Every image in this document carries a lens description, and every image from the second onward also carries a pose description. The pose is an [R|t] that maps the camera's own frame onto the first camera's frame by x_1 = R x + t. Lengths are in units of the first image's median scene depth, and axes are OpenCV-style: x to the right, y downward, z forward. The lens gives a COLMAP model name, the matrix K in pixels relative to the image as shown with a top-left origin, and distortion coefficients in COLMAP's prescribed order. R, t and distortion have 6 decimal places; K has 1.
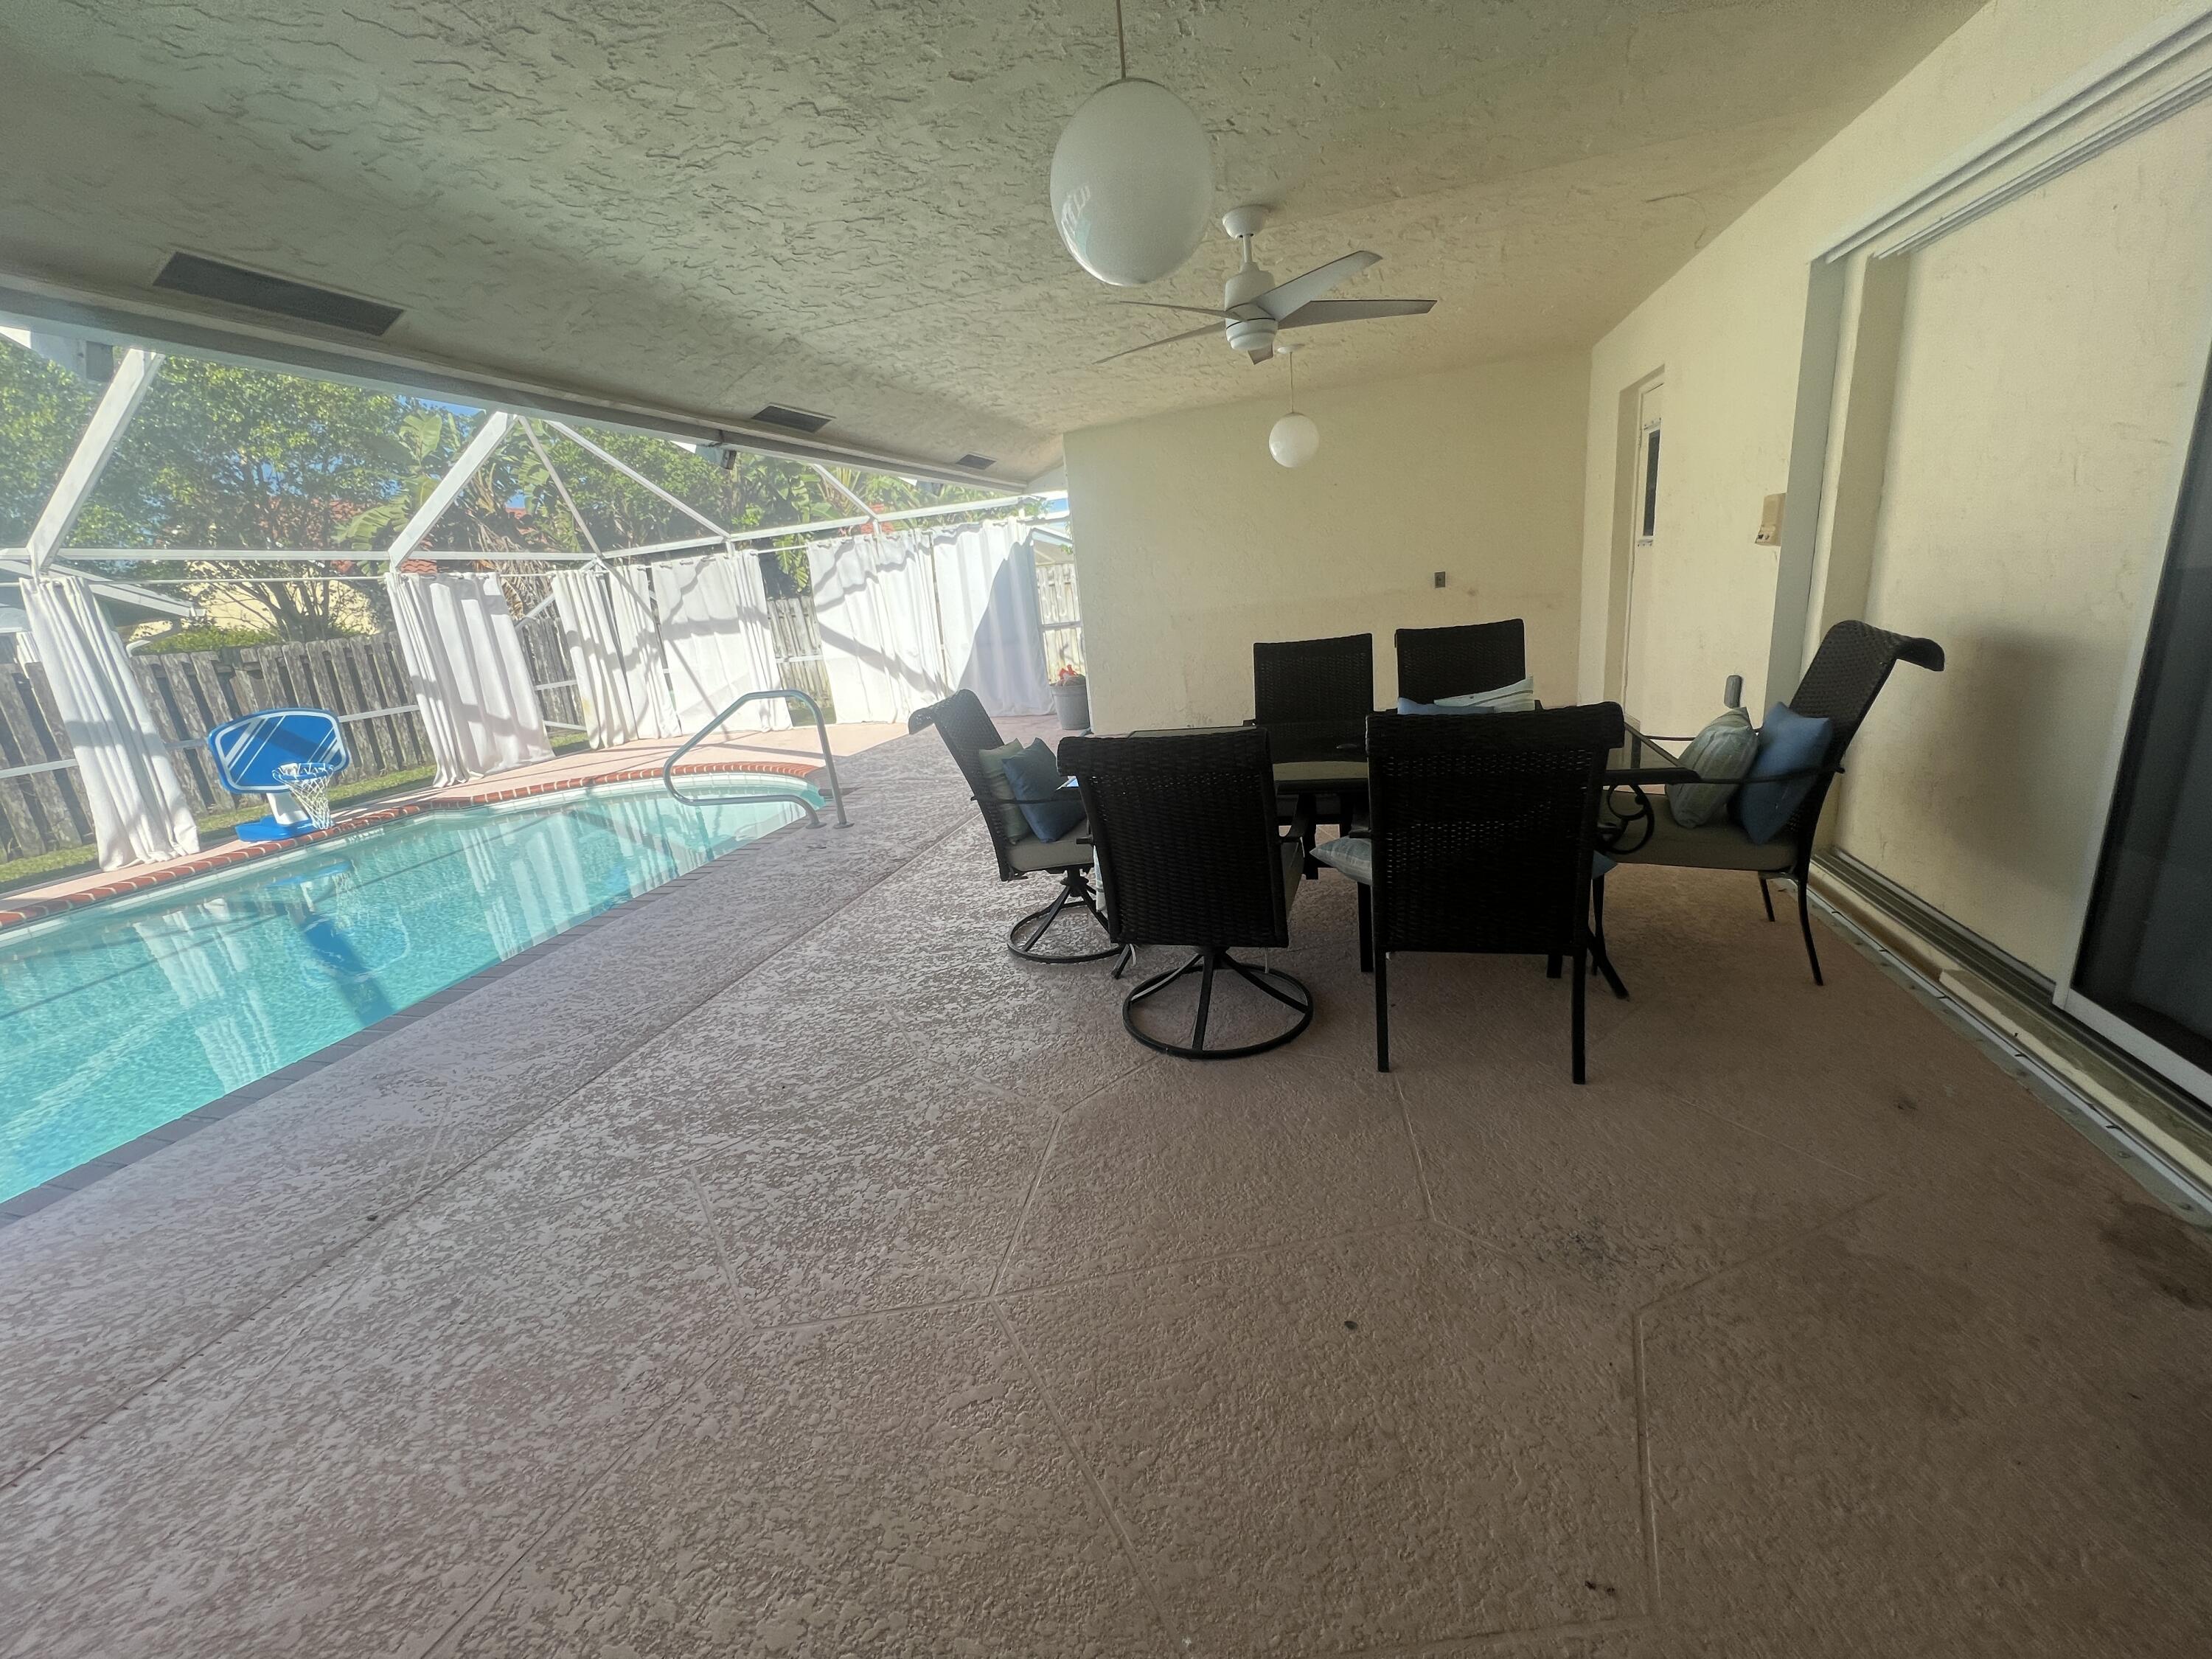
lens RADIAL K [[896.3, 0, 1106.0], [0, 896.3, 829.5], [0, 0, 1]] dist [0.000303, 0.000386]
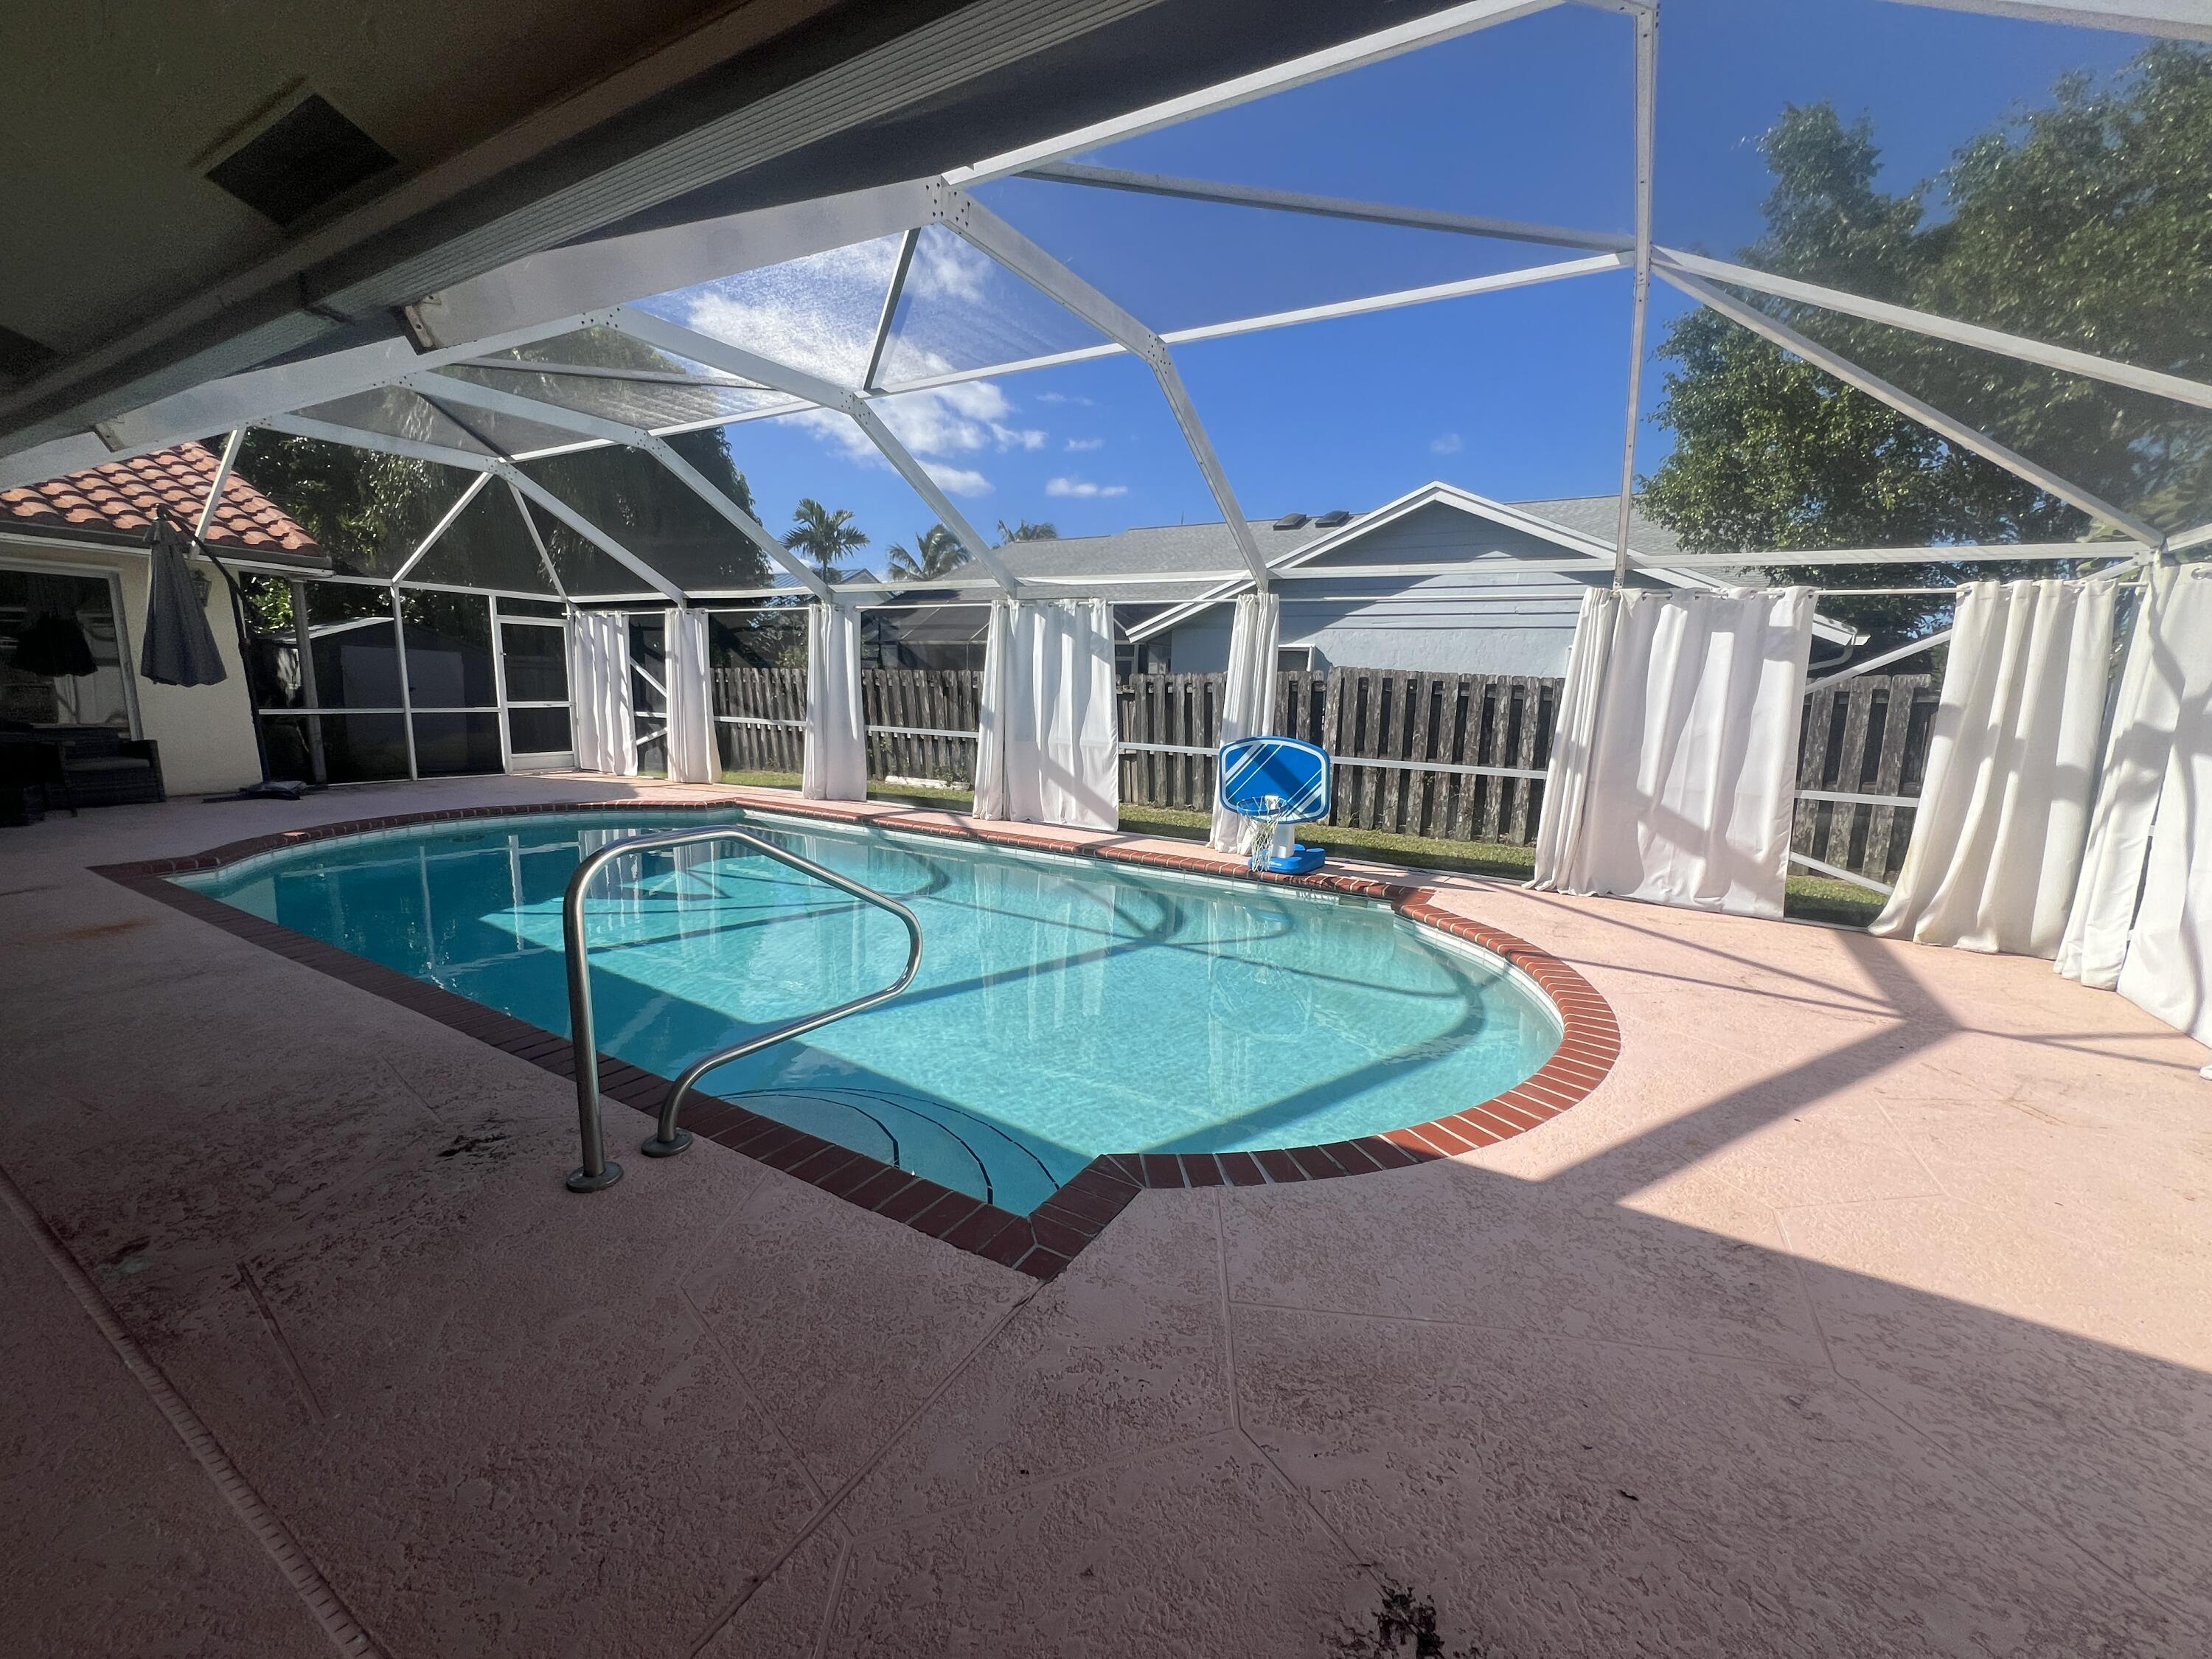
lens RADIAL K [[893.3, 0, 1105.1], [0, 893.3, 815.2], [0, 0, 1]] dist [0.002570, 0.000108]
pose [[-0.265208, 0.226131, -0.937299, -0.004867], [-0.265598, 0.917367, 0.296473, -0.228531], [0.926888, 0.327572, -0.183233, 0.829372]]
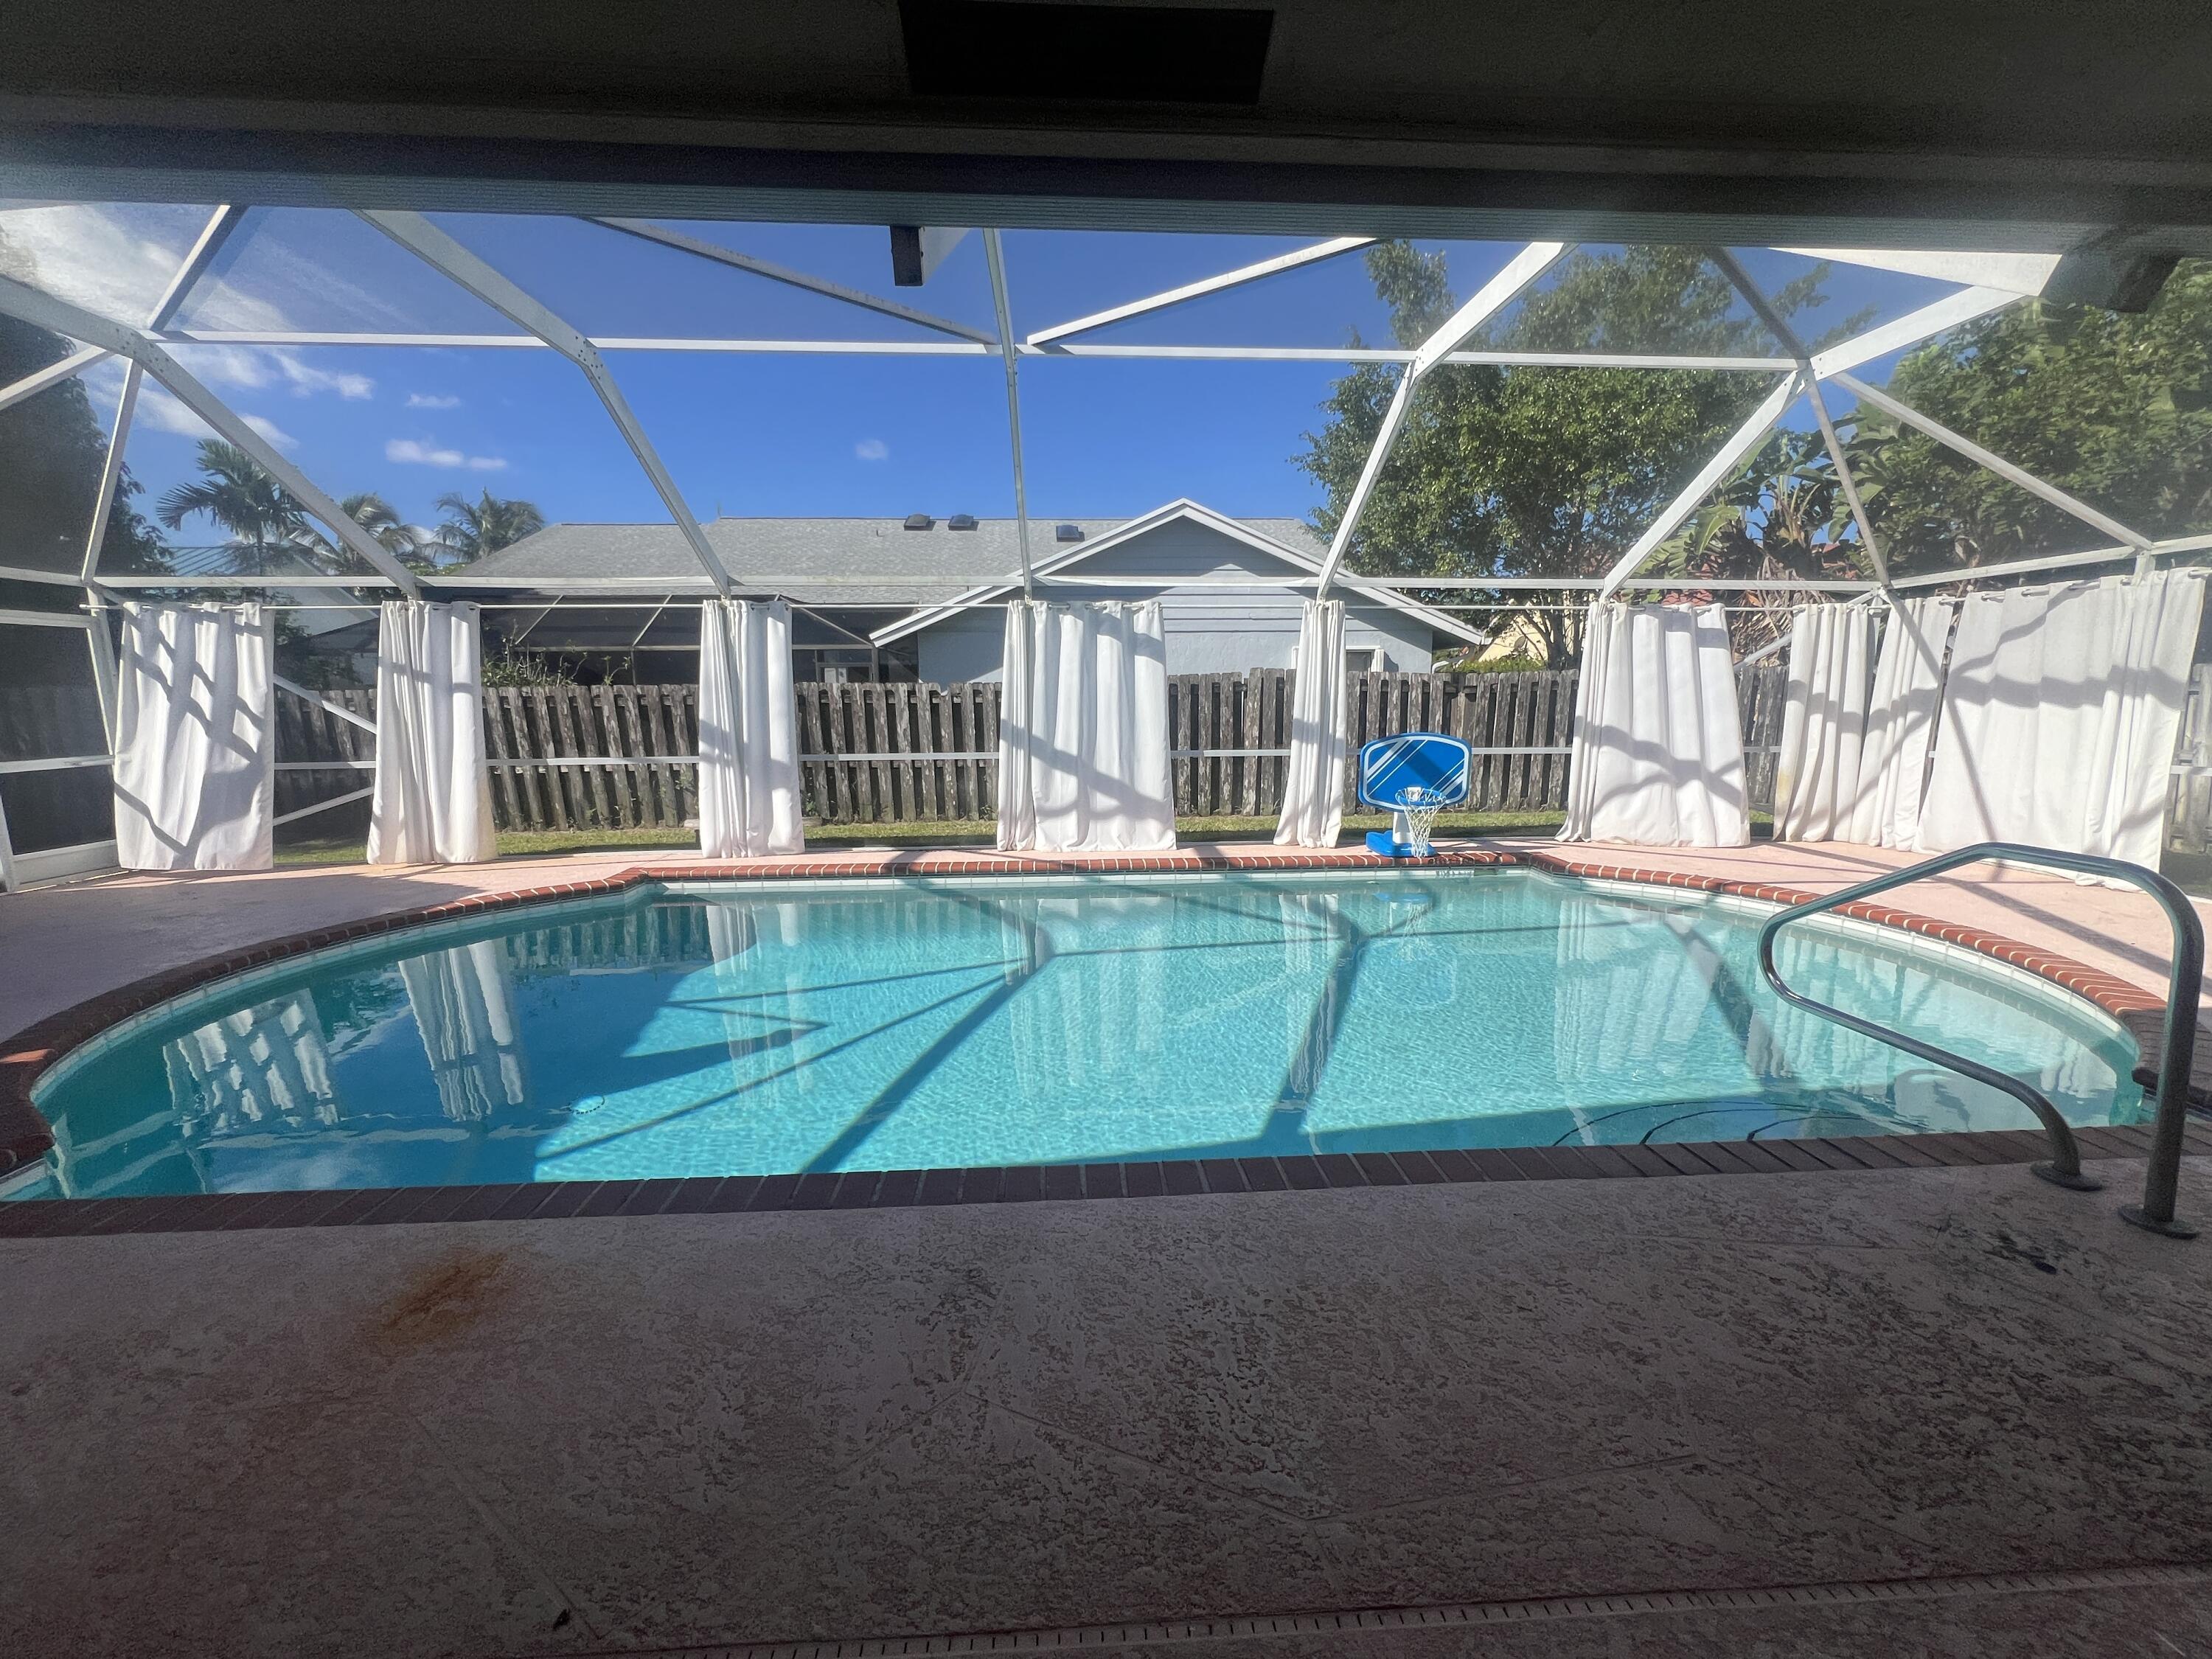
lens RADIAL K [[883.8, 0, 1103.6], [0, 883.8, 831.6], [0, 0, 1]] dist [0.000477, 0.000244]
pose [[0.314942, 0.239793, -0.918320, -0.083030], [-0.279863, 0.948001, 0.151563, -0.063963], [0.906911, 0.209270, 0.365674, 0.272916]]
